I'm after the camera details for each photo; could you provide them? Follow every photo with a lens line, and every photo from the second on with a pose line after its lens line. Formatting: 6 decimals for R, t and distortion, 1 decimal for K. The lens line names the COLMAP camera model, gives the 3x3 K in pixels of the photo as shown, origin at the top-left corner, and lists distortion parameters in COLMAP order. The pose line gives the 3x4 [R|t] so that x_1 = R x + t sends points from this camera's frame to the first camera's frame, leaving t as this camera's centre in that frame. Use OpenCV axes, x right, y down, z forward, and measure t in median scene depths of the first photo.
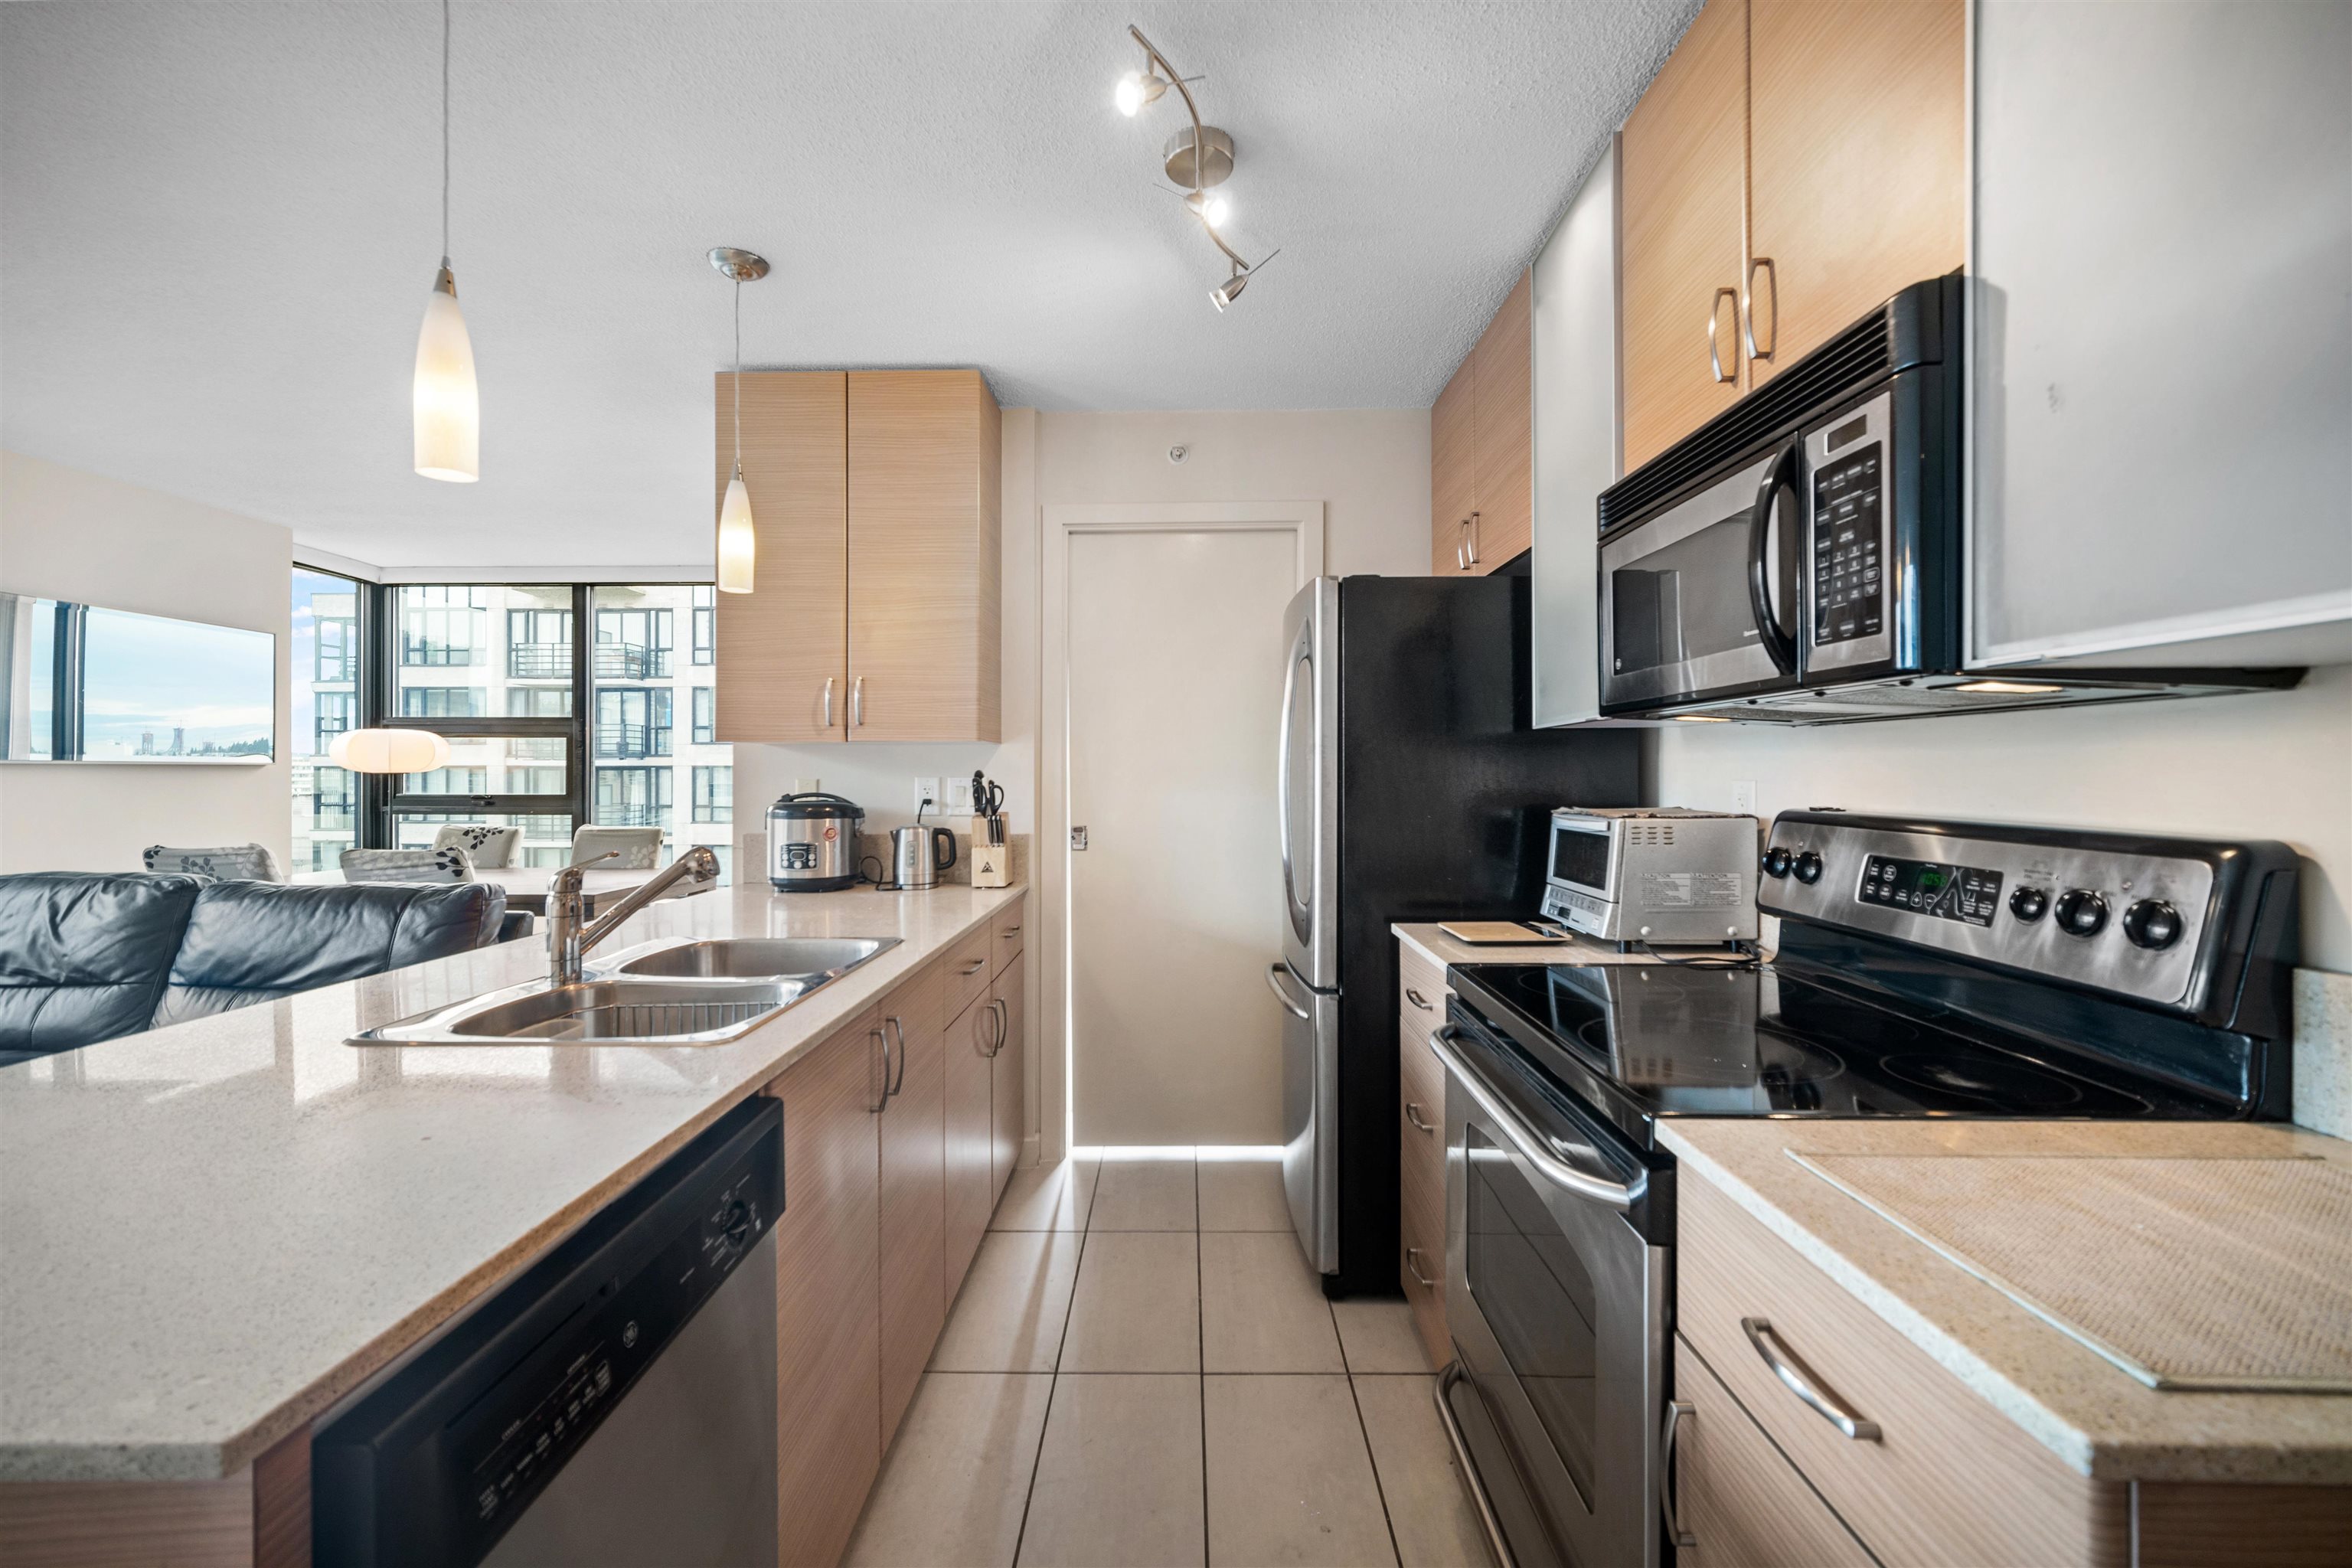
lens RADIAL K [[950.9, 0, 1166.5], [0, 950.9, 774.7], [0, 0, 1]] dist [-0.002773, -0.000085]
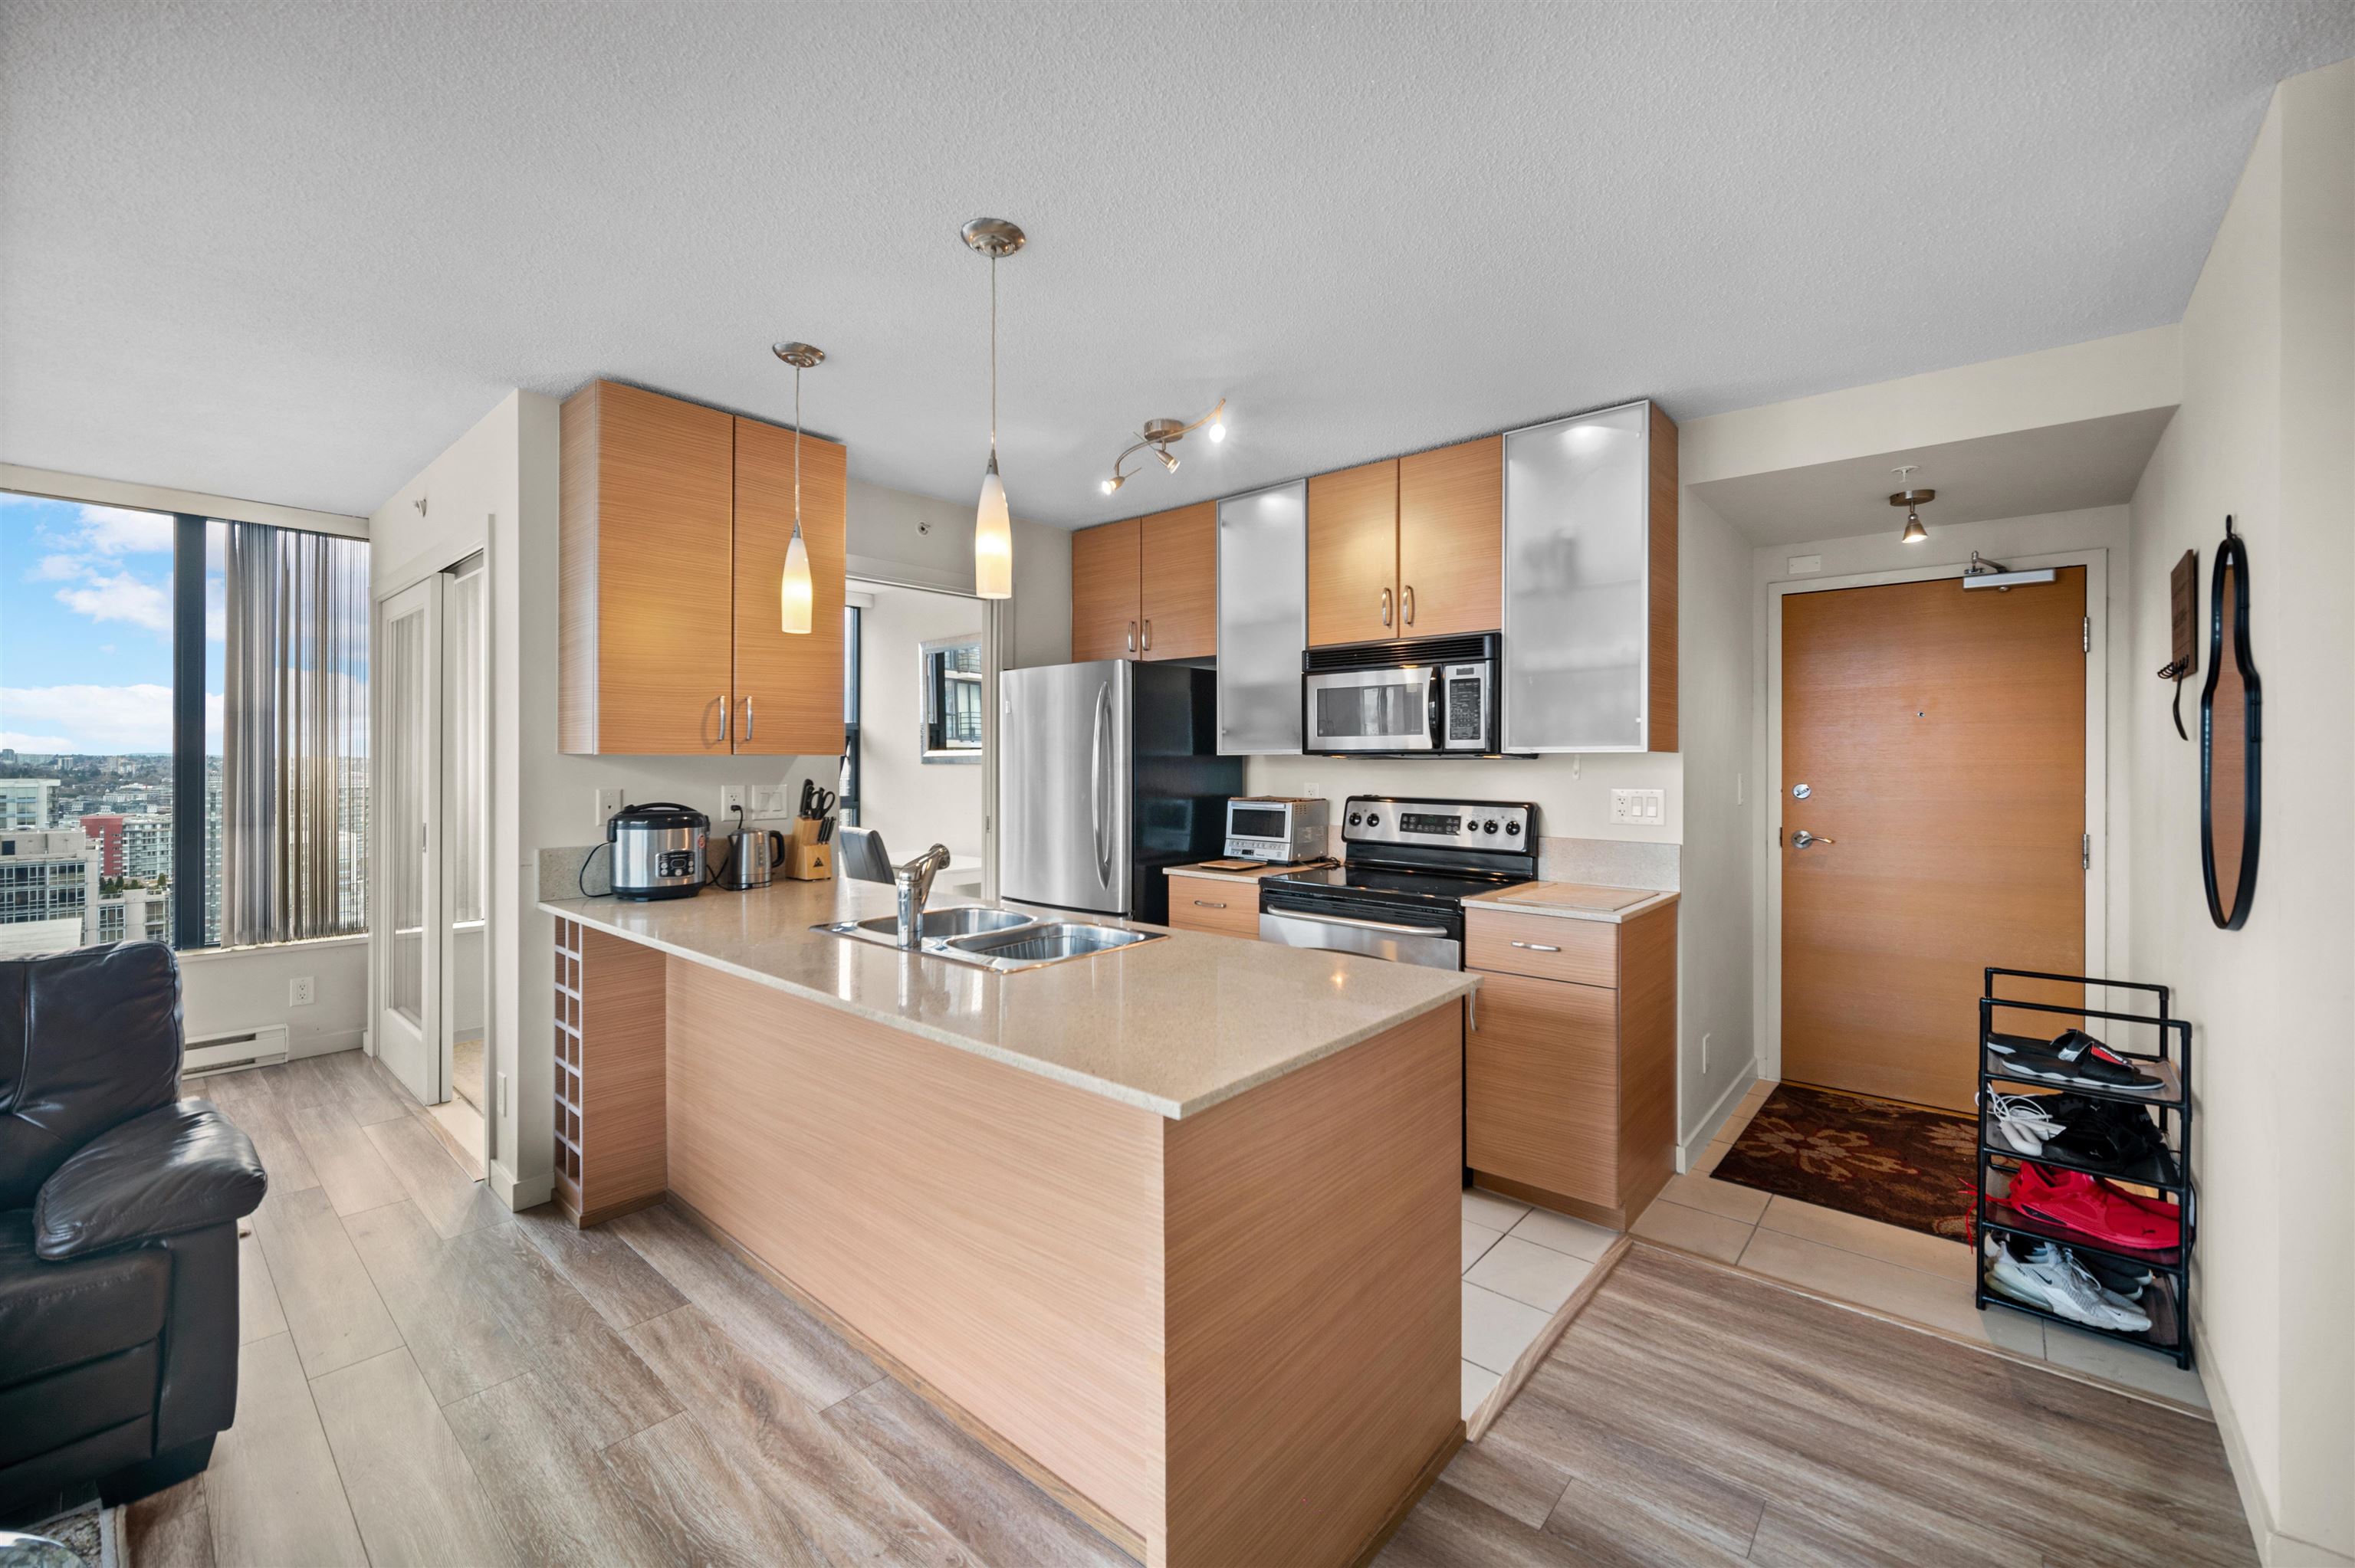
lens RADIAL K [[942.5, 0, 1183.7], [0, 942.5, 769.4], [0, 0, 1]] dist [-0.001156, -0.000013]
pose [[0.639794, -0.003815, 0.768537, -0.787201], [-0.001558, 0.999979, 0.006261, -0.024201], [-0.768545, -0.005203, 0.639775, -0.083762]]
